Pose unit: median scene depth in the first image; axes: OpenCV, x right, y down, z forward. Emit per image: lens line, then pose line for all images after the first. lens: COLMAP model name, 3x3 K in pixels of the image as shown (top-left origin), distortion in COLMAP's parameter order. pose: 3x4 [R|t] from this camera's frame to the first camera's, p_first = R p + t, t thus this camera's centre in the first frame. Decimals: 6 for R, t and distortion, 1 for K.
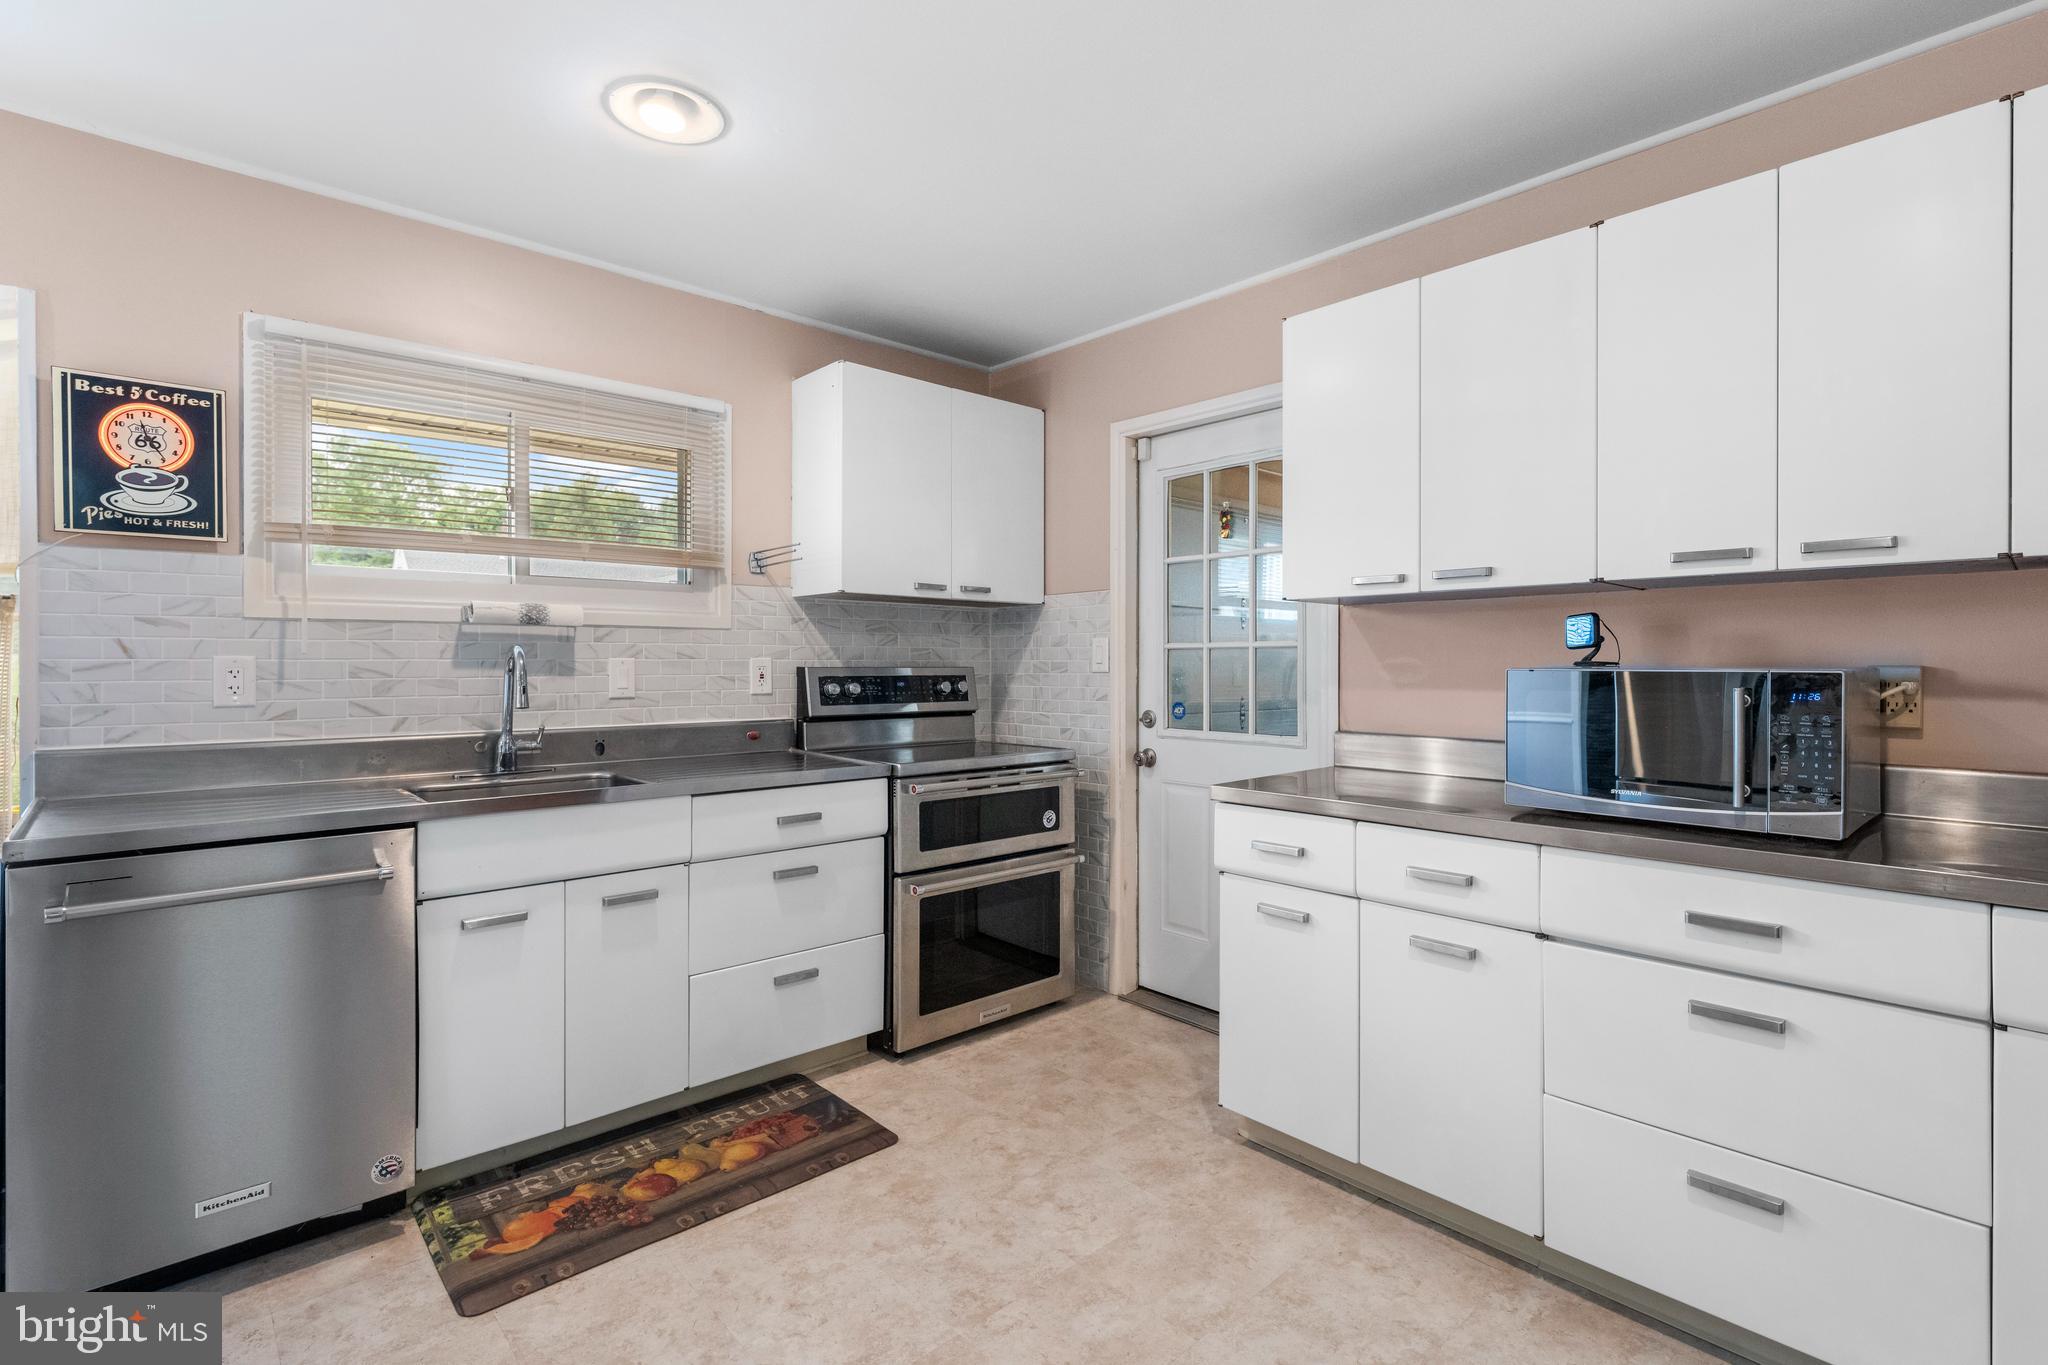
lens RADIAL K [[963.7, 0, 1048.5], [0, 963.7, 664.5], [0, 0, 1]] dist [0.004789, -0.001563]
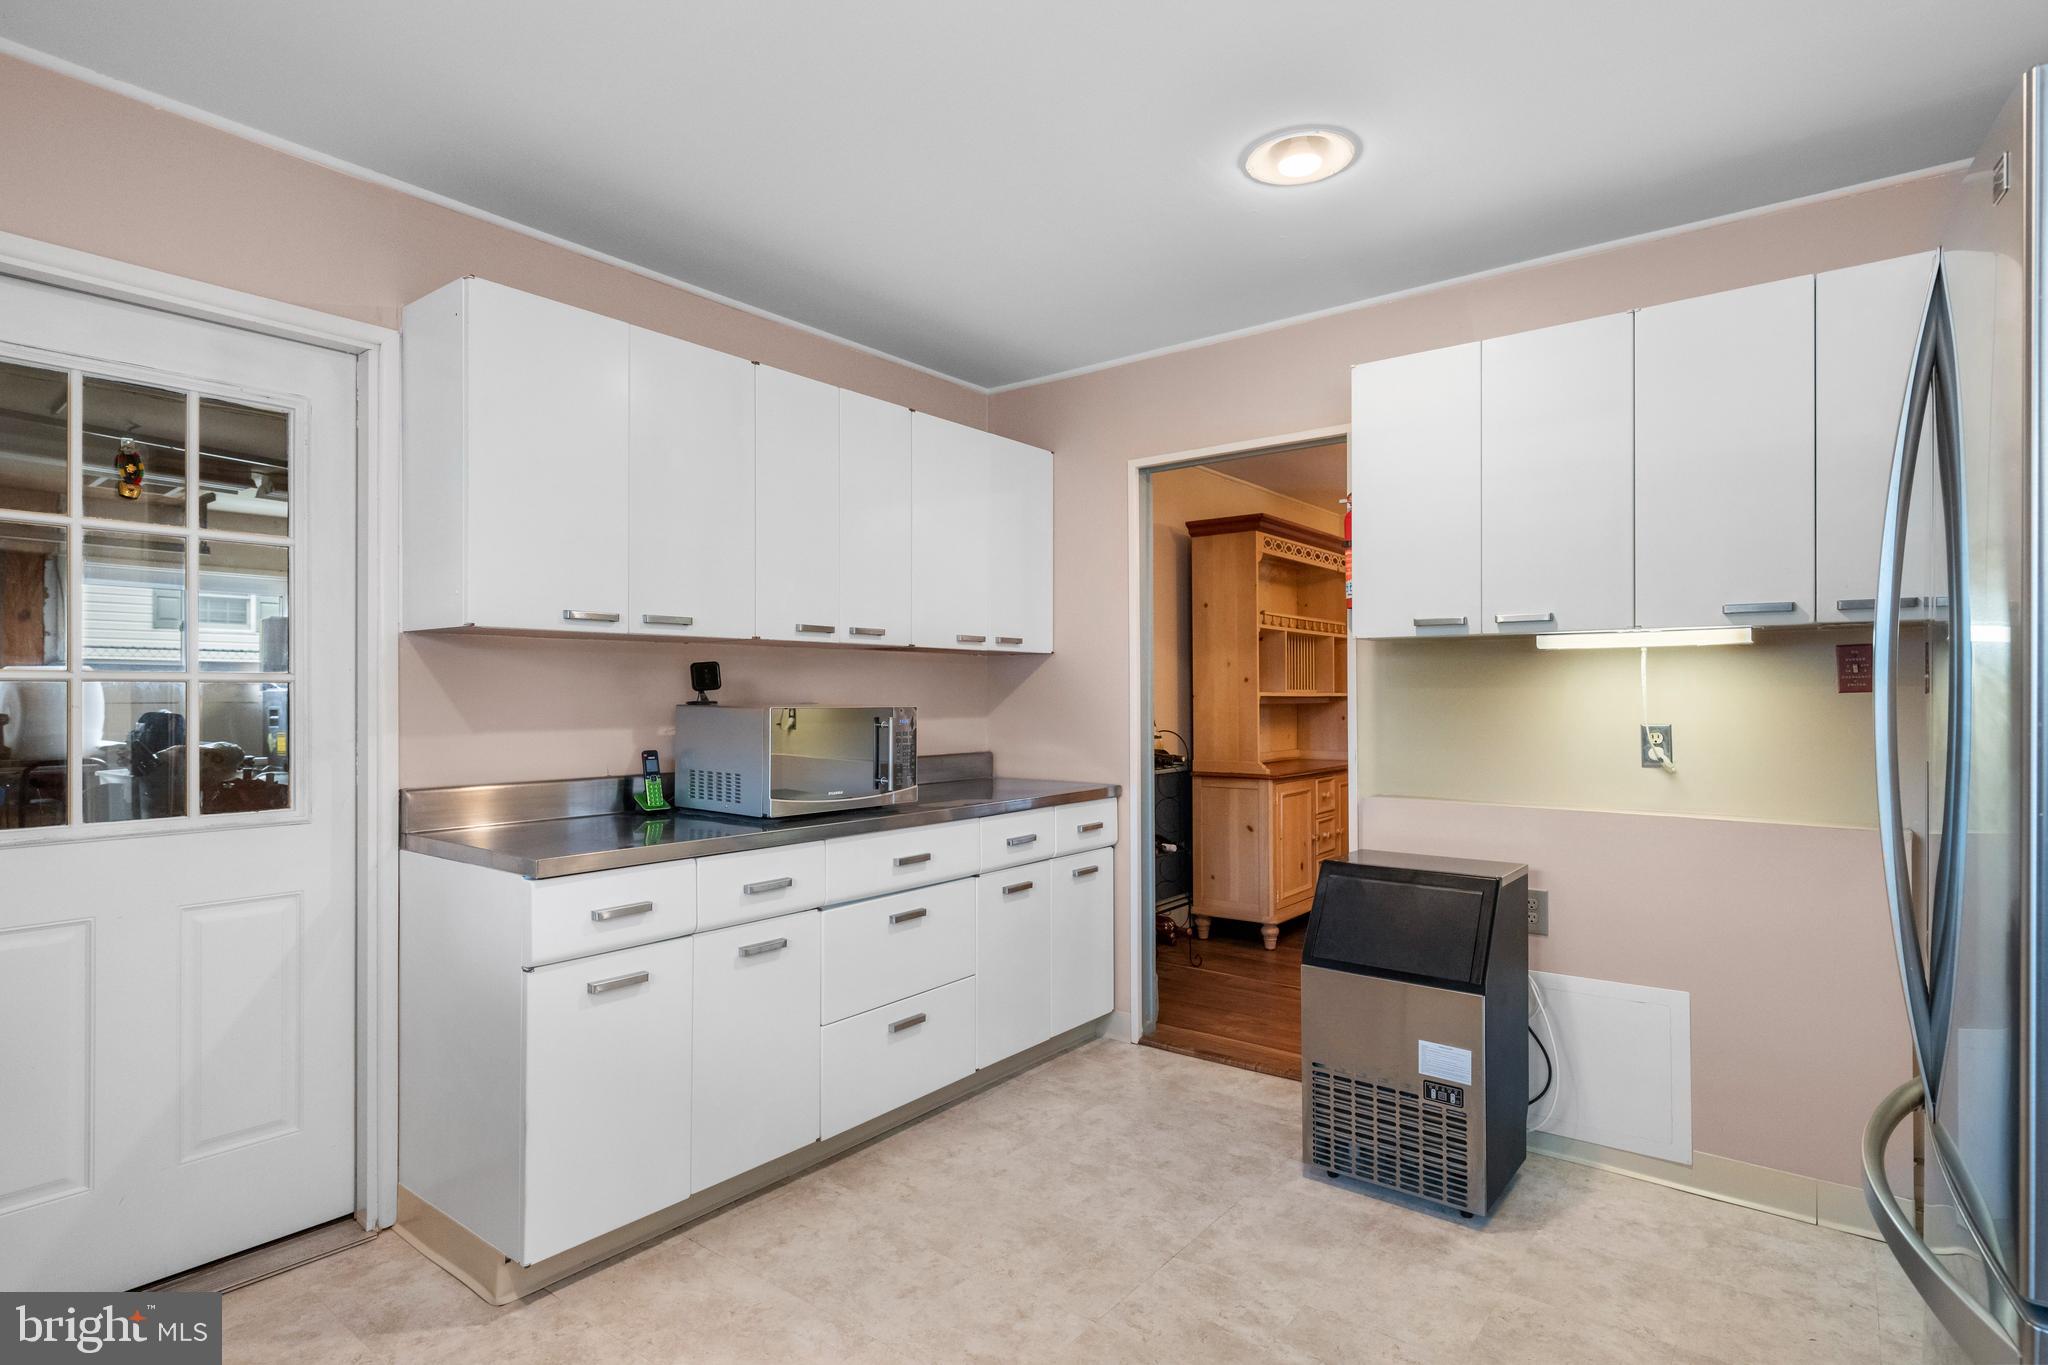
lens RADIAL K [[1040.8, 0, 1027.8], [0, 1040.8, 685.7], [0, 0, 1]] dist [0.003927, -0.000563]
pose [[-0.159874, 0.008158, 0.987104, -0.759385], [0.002486, 0.999966, -0.007862, -0.010200], [-0.987134, 0.001197, -0.159889, 0.759234]]
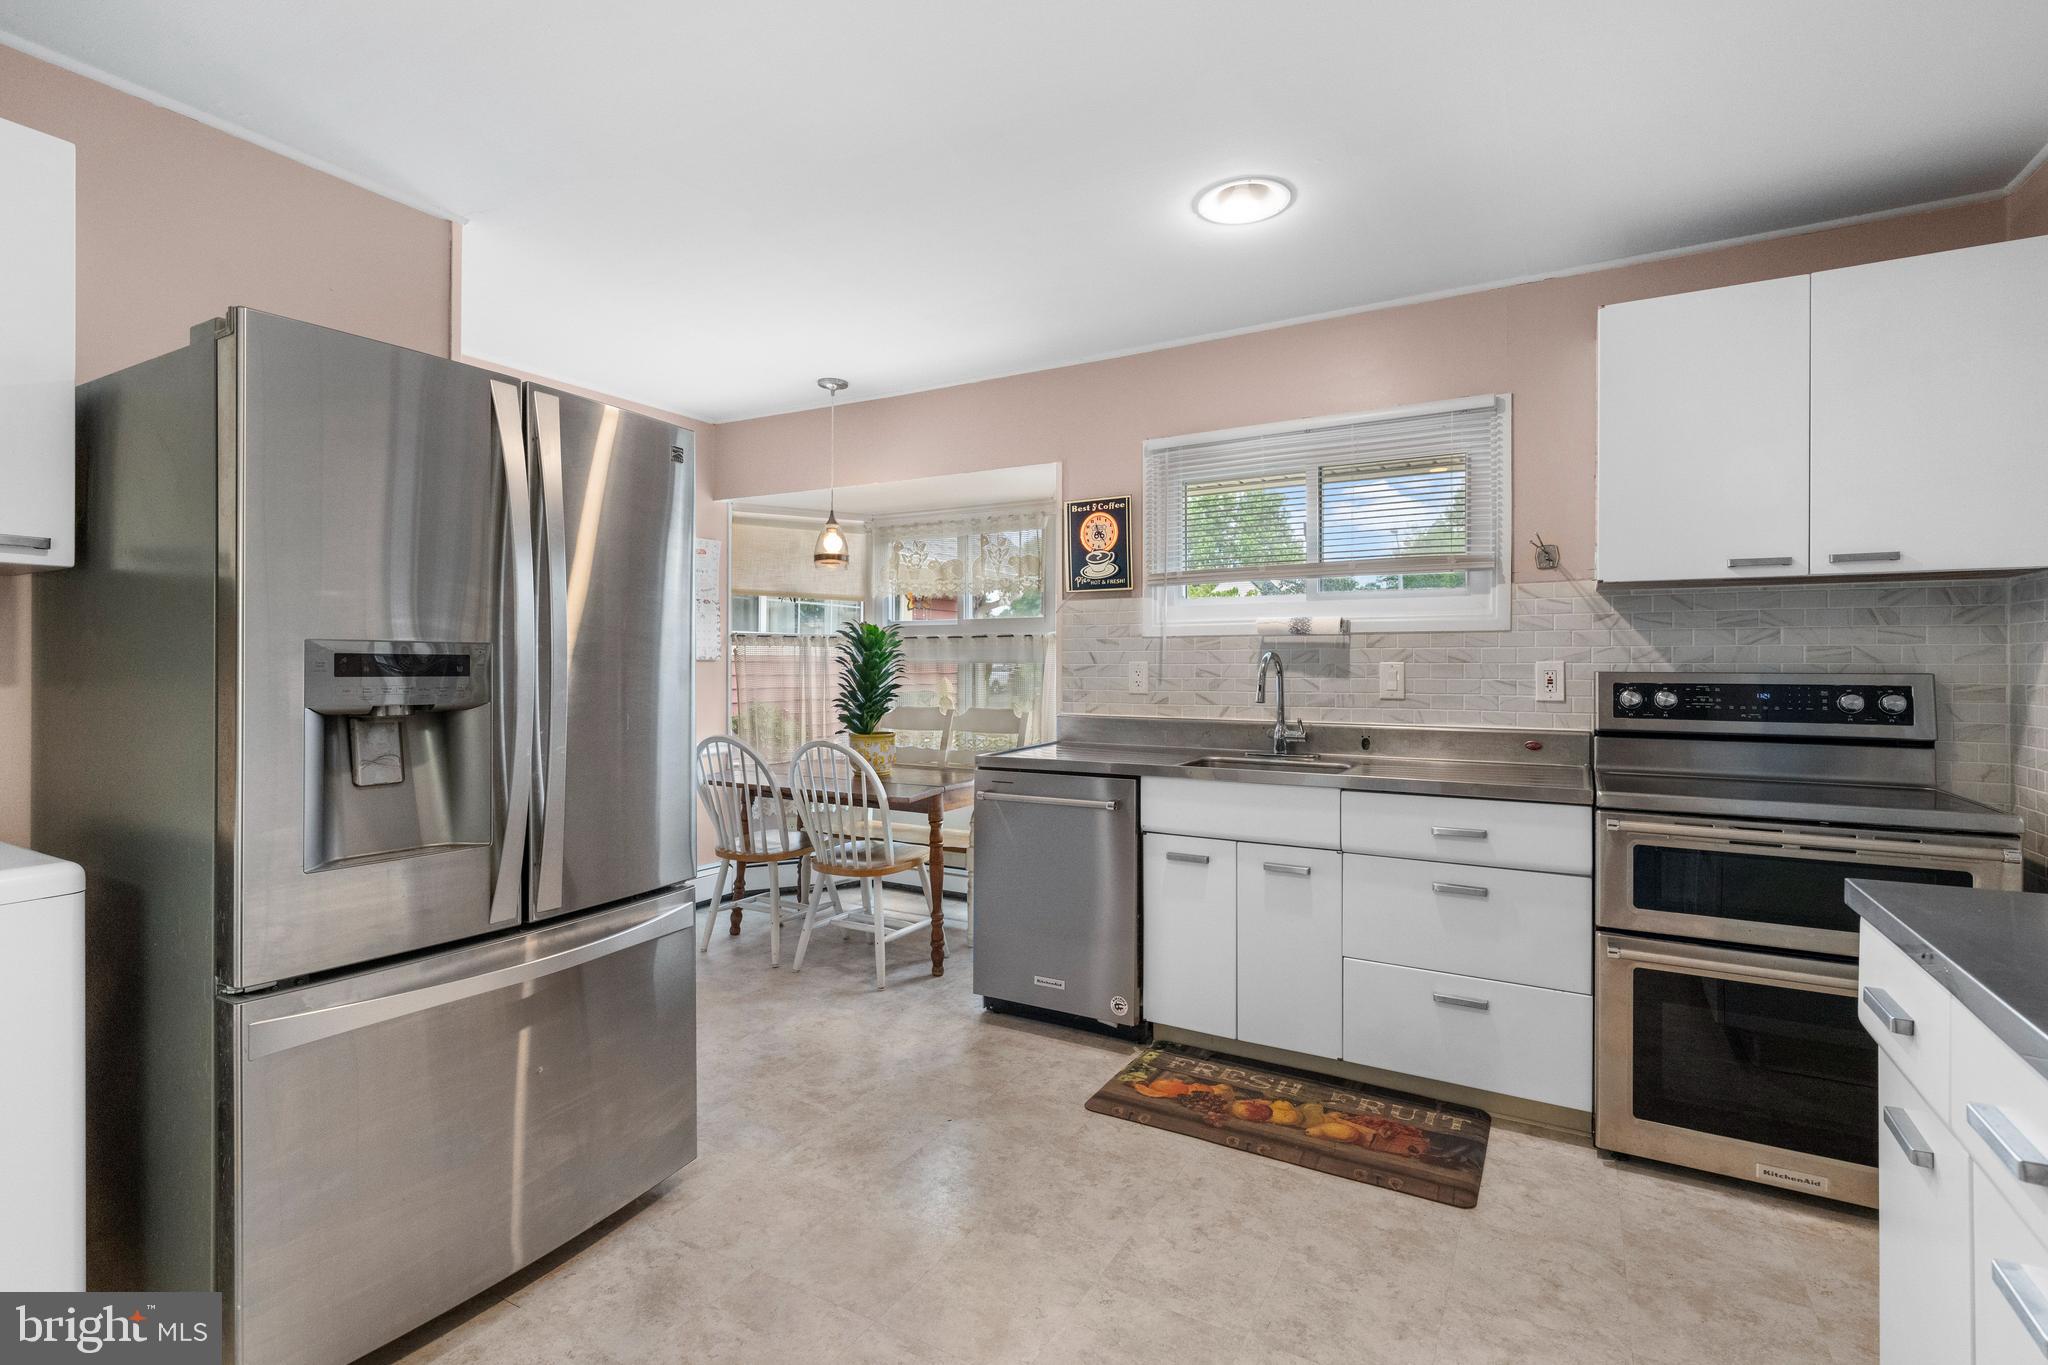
lens RADIAL K [[963.7, 0, 1005.8], [0, 963.7, 665.4], [0, 0, 1]] dist [0.004789, -0.001563]
pose [[0.274278, -0.000308, -0.961650, 0.602673], [-0.003088, 0.999995, -0.001201, -0.000456], [0.961646, 0.003299, 0.274275, 0.364002]]
